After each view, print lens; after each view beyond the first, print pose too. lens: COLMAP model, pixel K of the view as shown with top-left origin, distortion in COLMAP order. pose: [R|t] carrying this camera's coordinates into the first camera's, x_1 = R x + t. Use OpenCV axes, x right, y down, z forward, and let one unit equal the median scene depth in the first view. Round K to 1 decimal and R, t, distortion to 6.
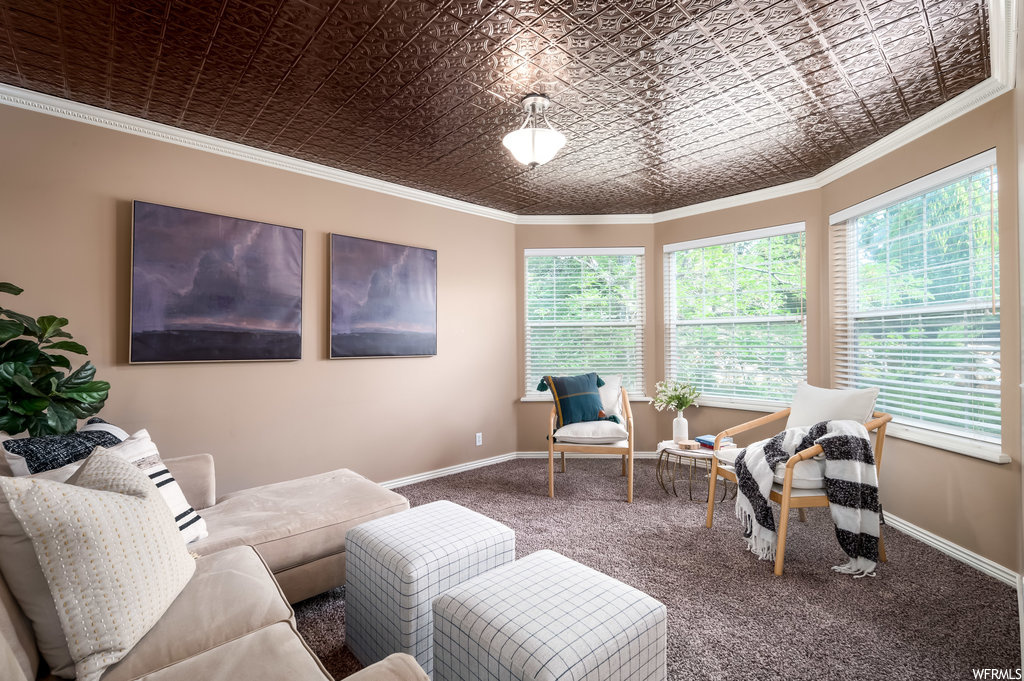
lens RADIAL K [[451.6, 0, 511.8], [0, 451.6, 339.6], [0, 0, 1]] dist [0.001436, -0.001219]
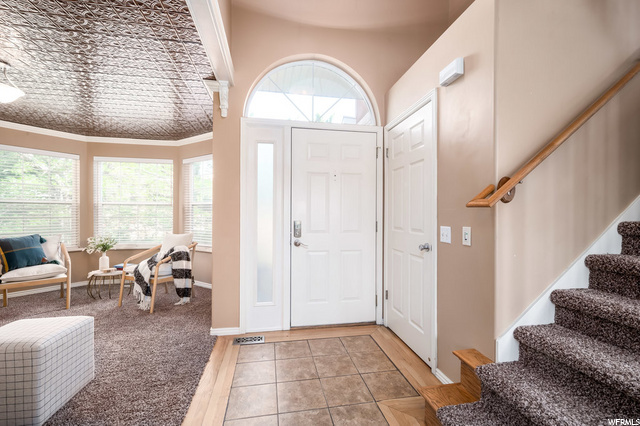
lens RADIAL K [[282.3, 0, 321.1], [0, 282.3, 214.4], [0, 0, 1]] dist [0.001436, -0.001219]
pose [[0.536824, 0.005795, 0.843674, -0.123890], [-0.008712, 0.999961, -0.001325, 0.000328], [-0.843649, -0.006638, 0.536854, -0.364584]]
